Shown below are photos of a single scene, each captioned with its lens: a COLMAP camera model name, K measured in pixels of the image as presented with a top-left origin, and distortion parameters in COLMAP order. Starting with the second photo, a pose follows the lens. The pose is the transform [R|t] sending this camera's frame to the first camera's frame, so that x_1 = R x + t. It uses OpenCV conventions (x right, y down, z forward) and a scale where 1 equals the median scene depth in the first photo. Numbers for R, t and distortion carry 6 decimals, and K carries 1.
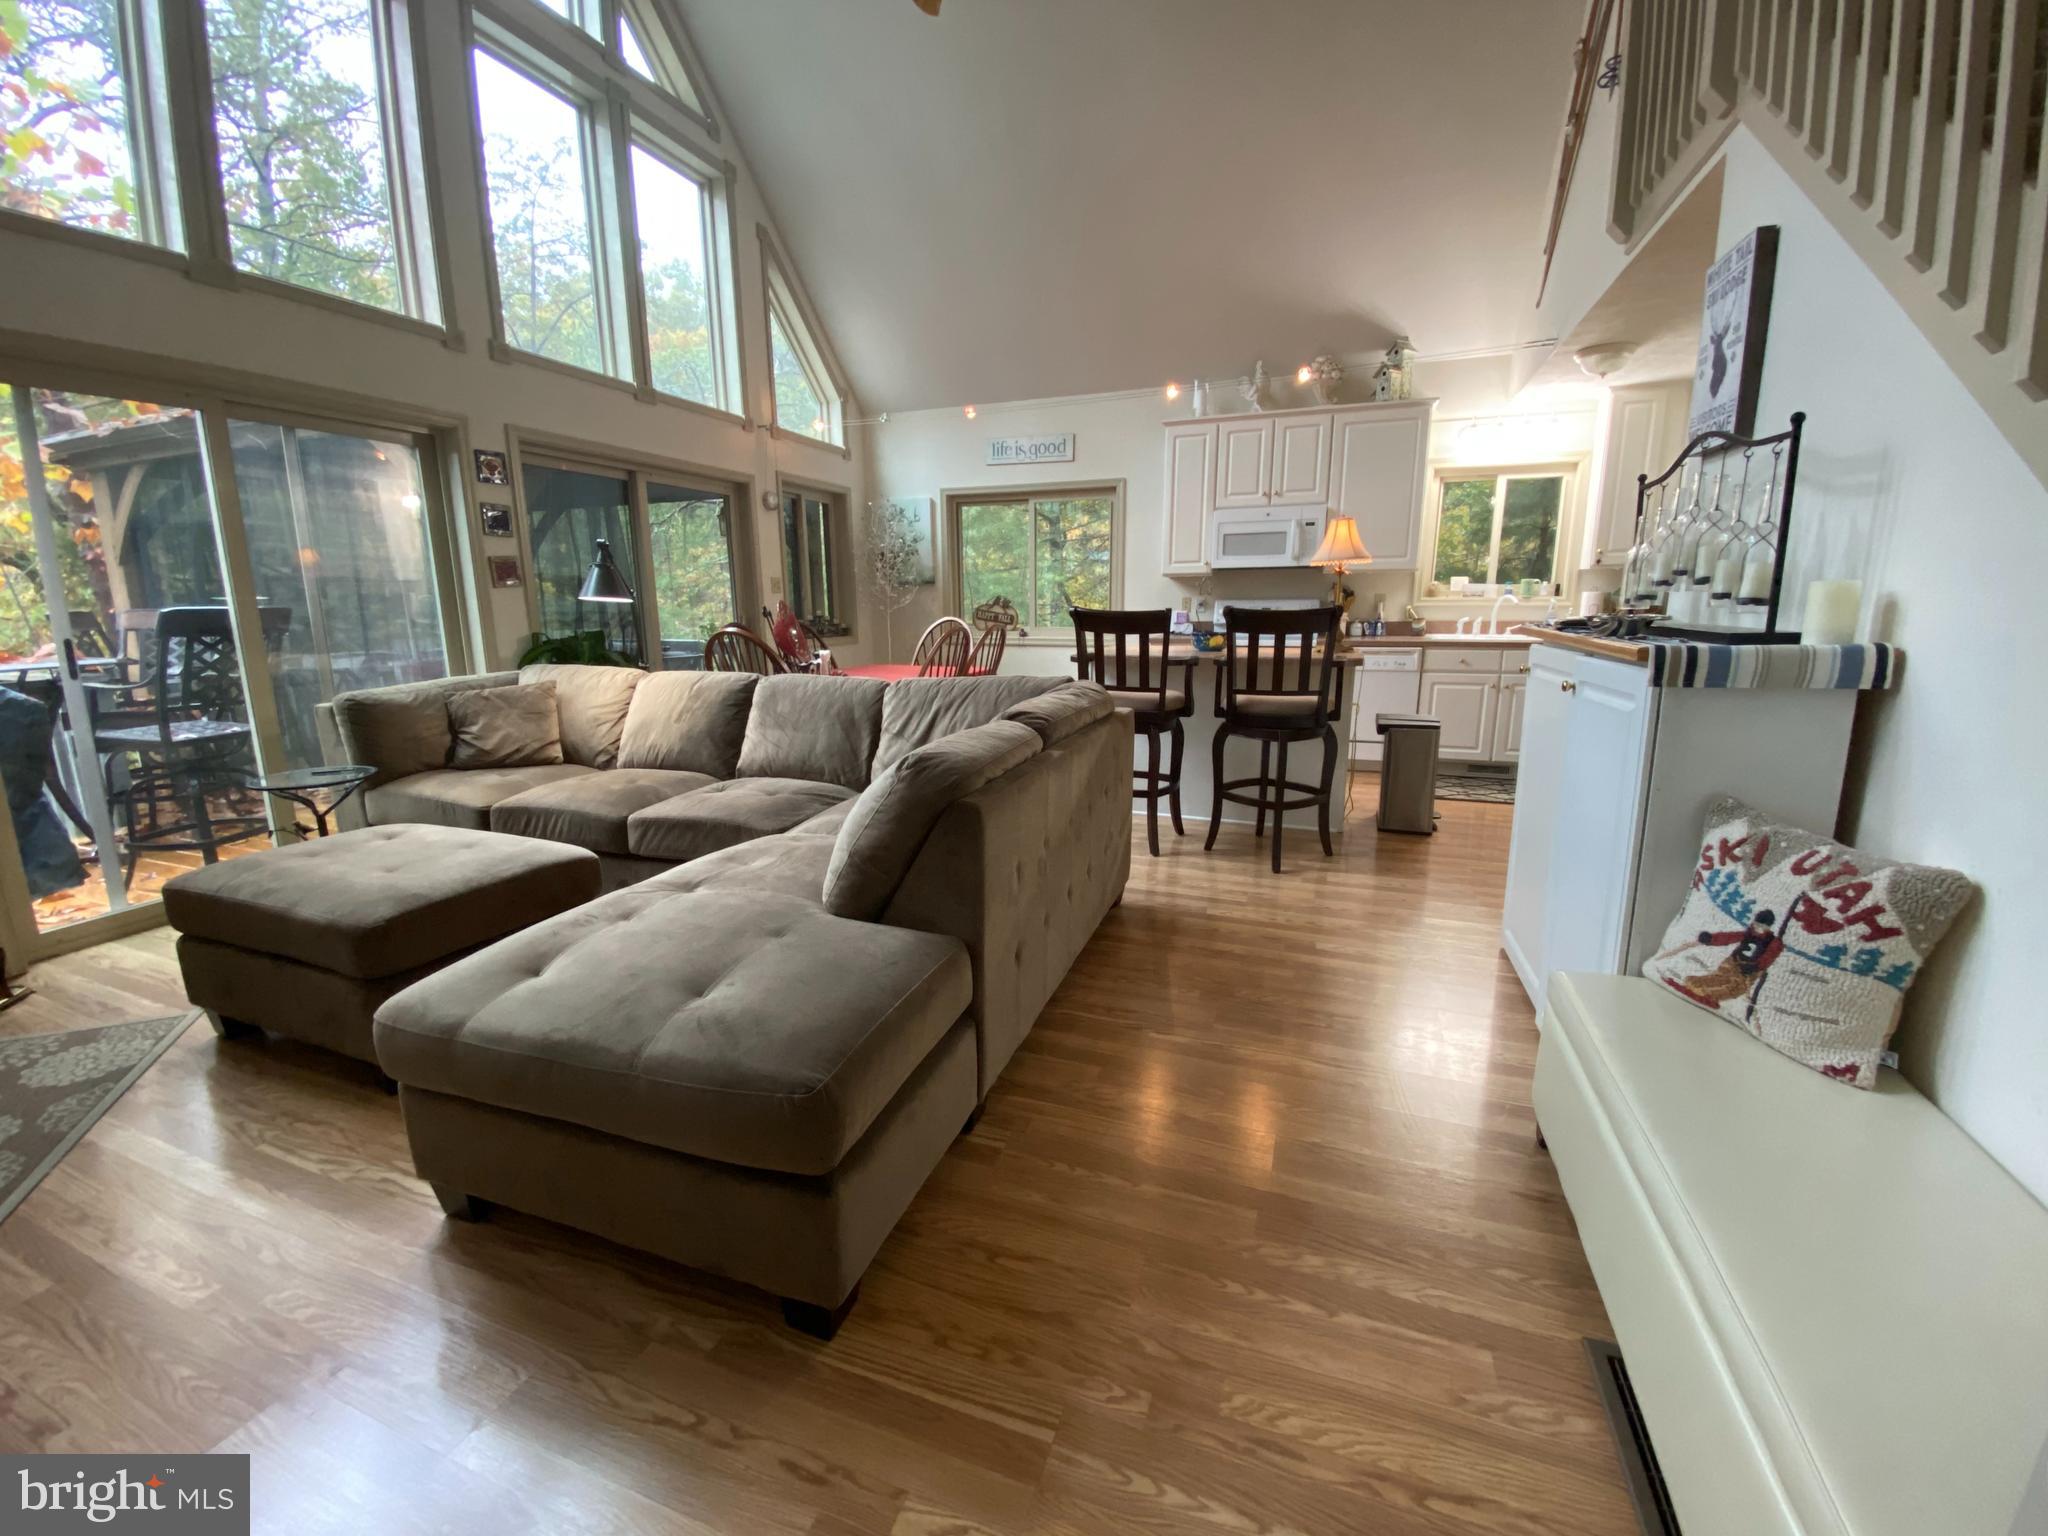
lens RADIAL K [[823.0, 0, 1017.7], [0, 823.0, 775.5], [0, 0, 1]] dist [0.002878, -0.012370]
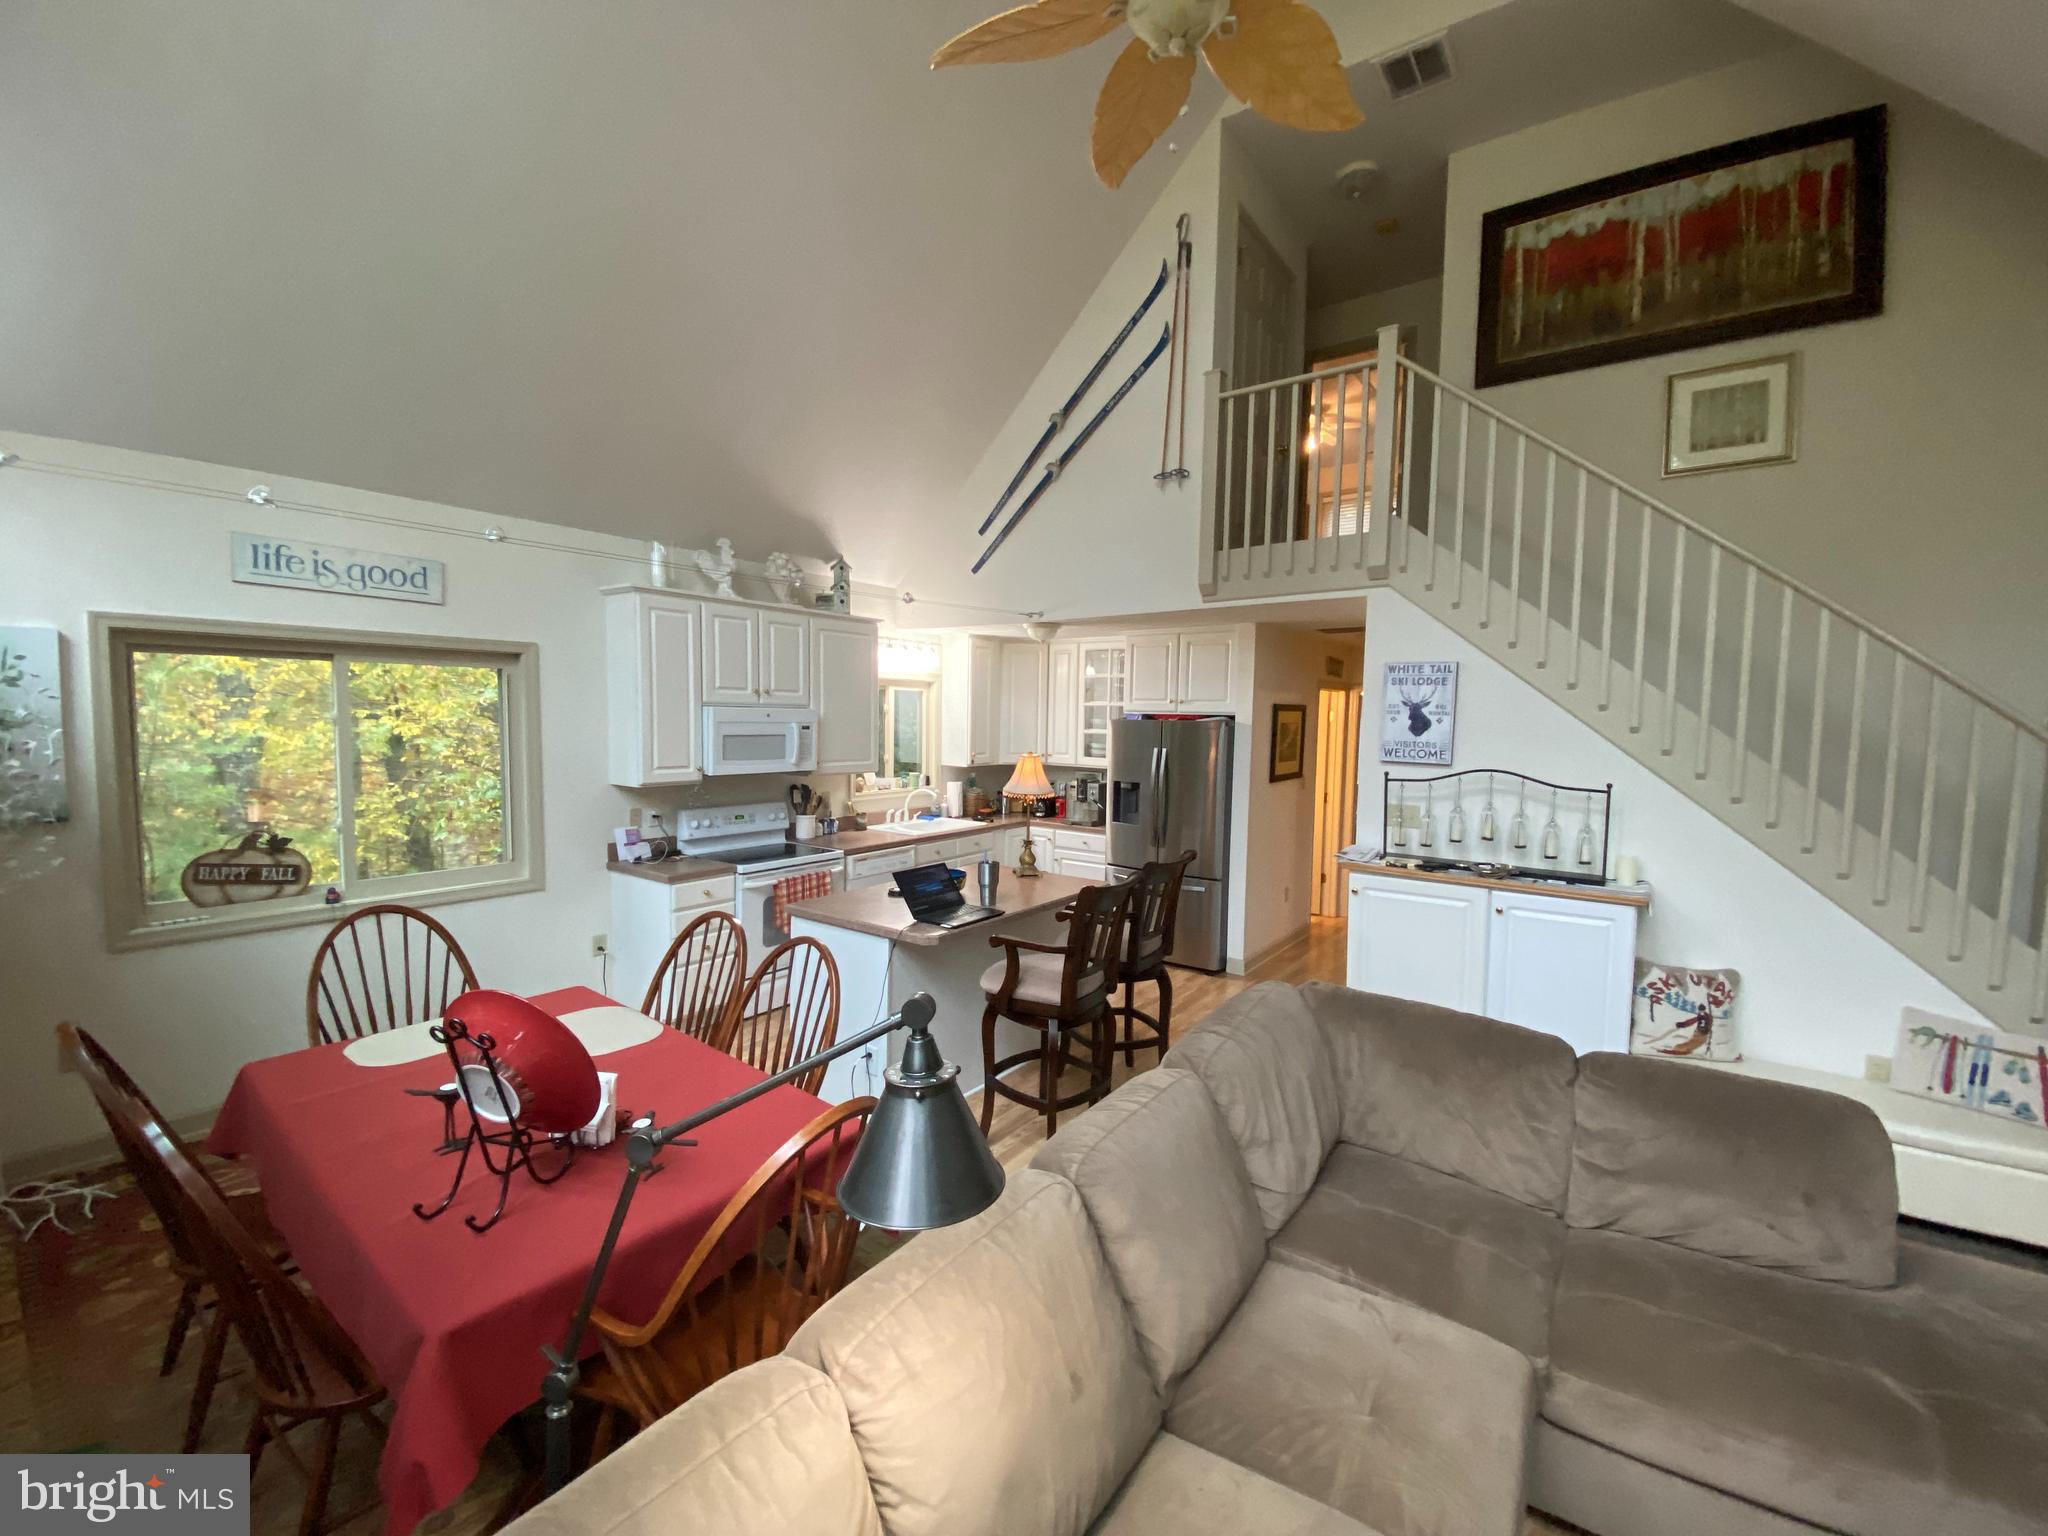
lens RADIAL K [[823.0, 0, 1017.7], [0, 823.0, 775.5], [0, 0, 1]] dist [0.002878, -0.012370]
pose [[0.280464, -0.058904, 0.958056, -0.459929], [0.181898, 0.983291, 0.007206, -0.213119], [-0.942472, 0.172248, 0.286492, 0.514964]]
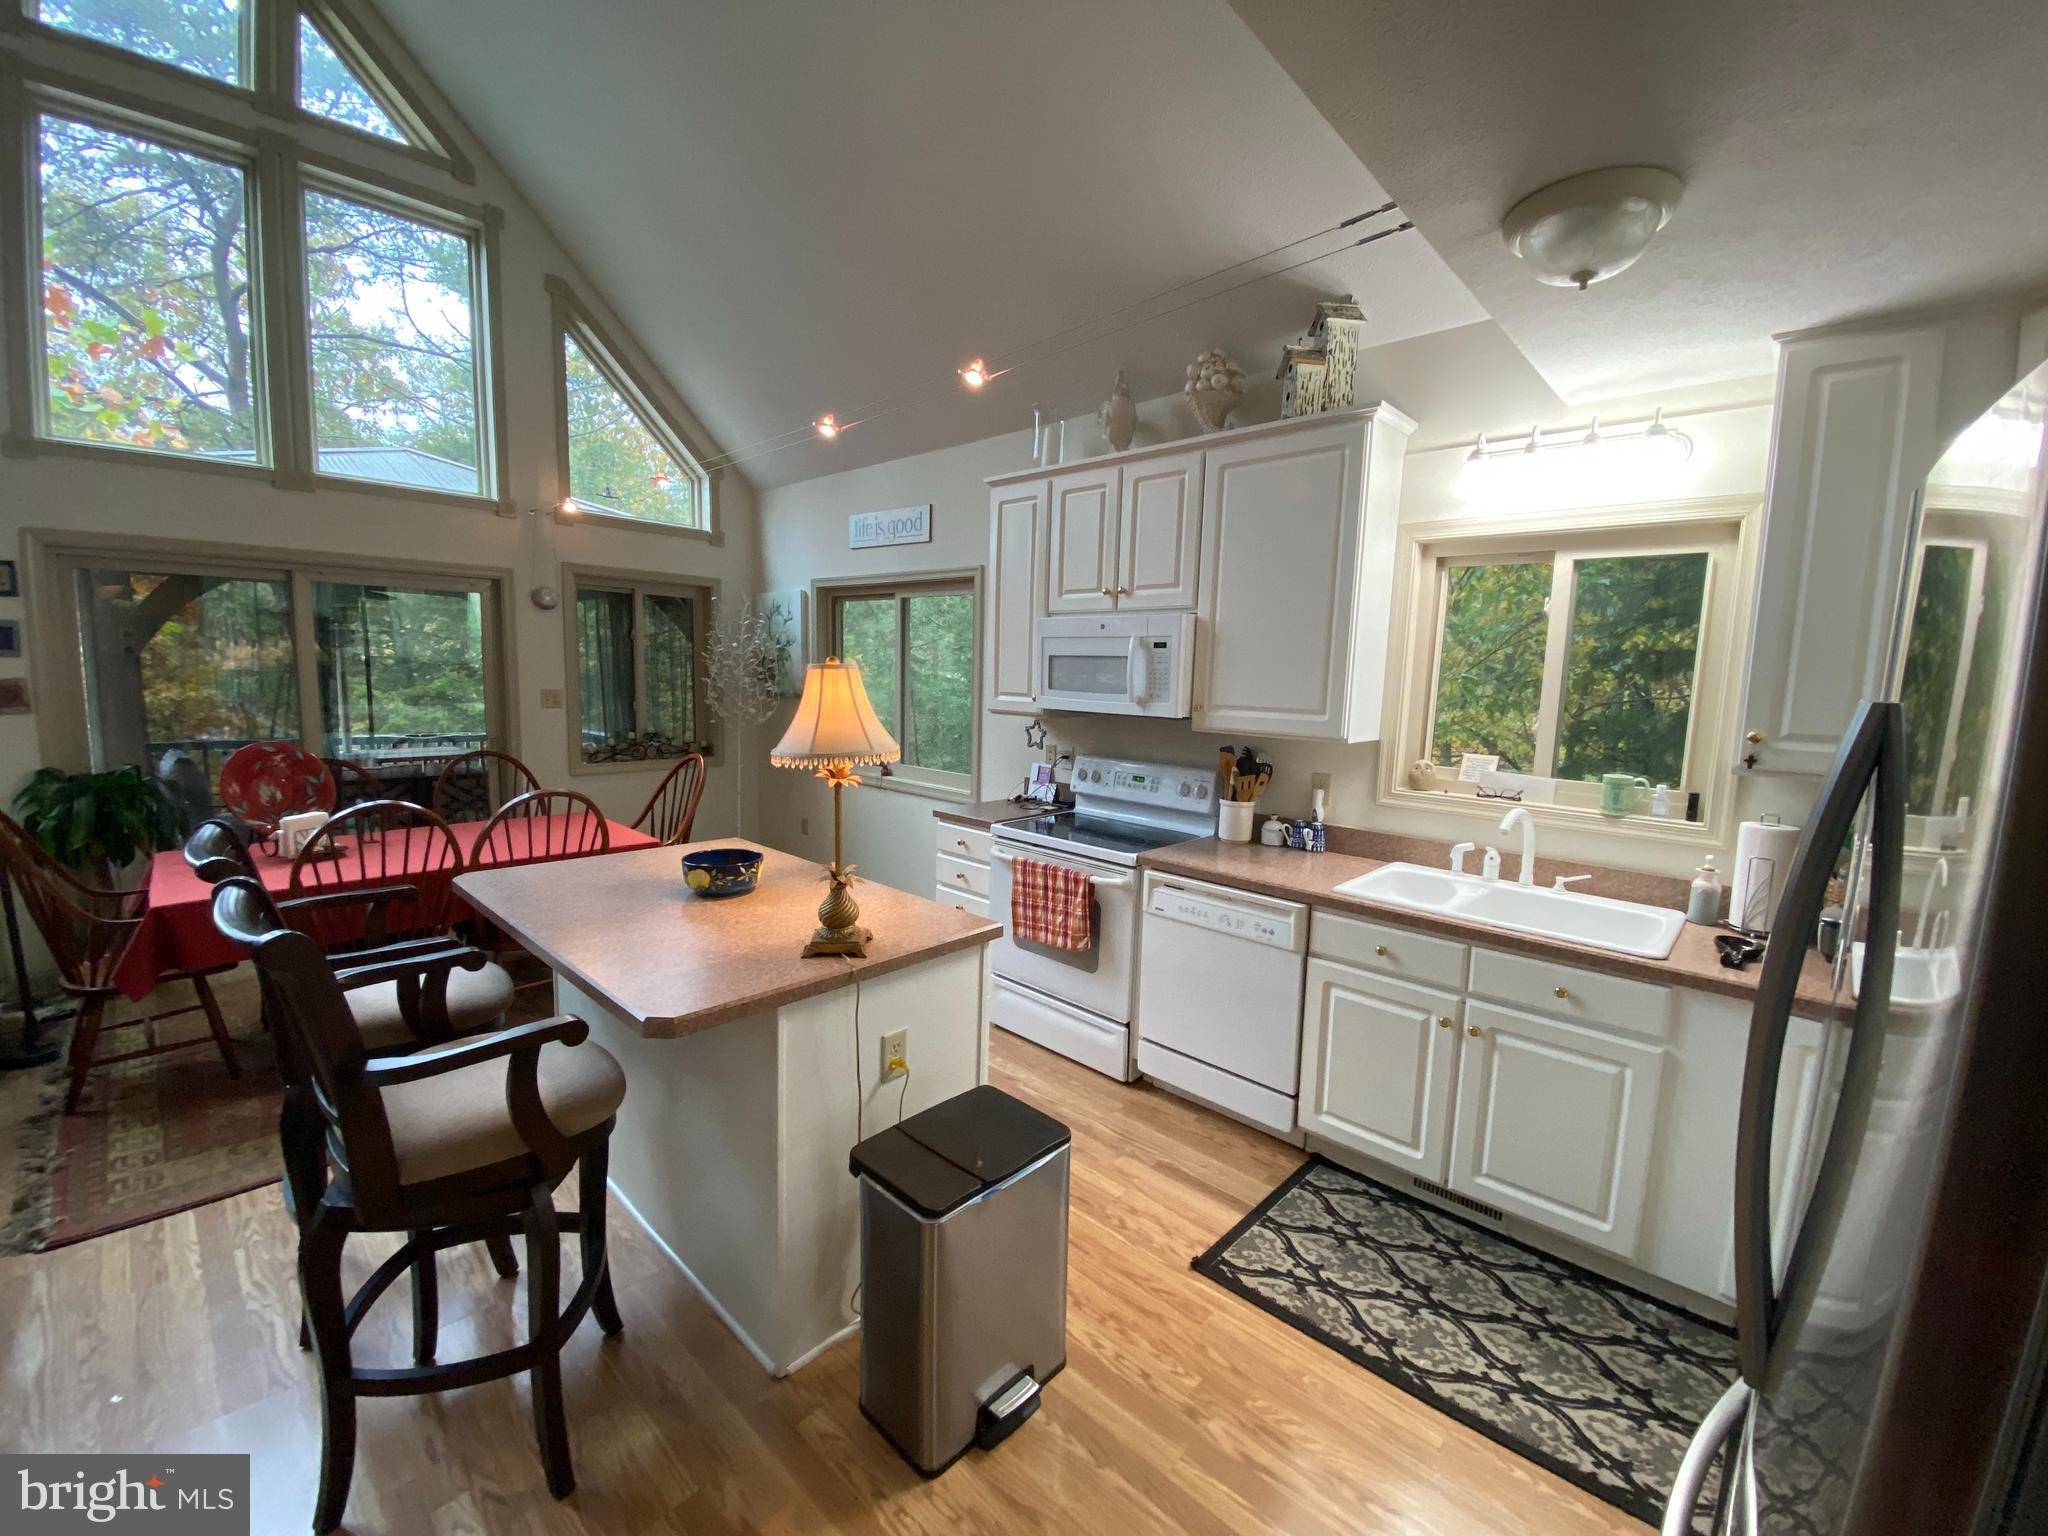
lens RADIAL K [[823.0, 0, 1017.7], [0, 823.0, 775.5], [0, 0, 1]] dist [0.002878, -0.012370]
pose [[0.925060, 0.081166, -0.371046, 0.475286], [-0.112364, 0.991654, -0.063212, -0.169862], [0.362819, 0.100167, 0.926460, 0.453276]]
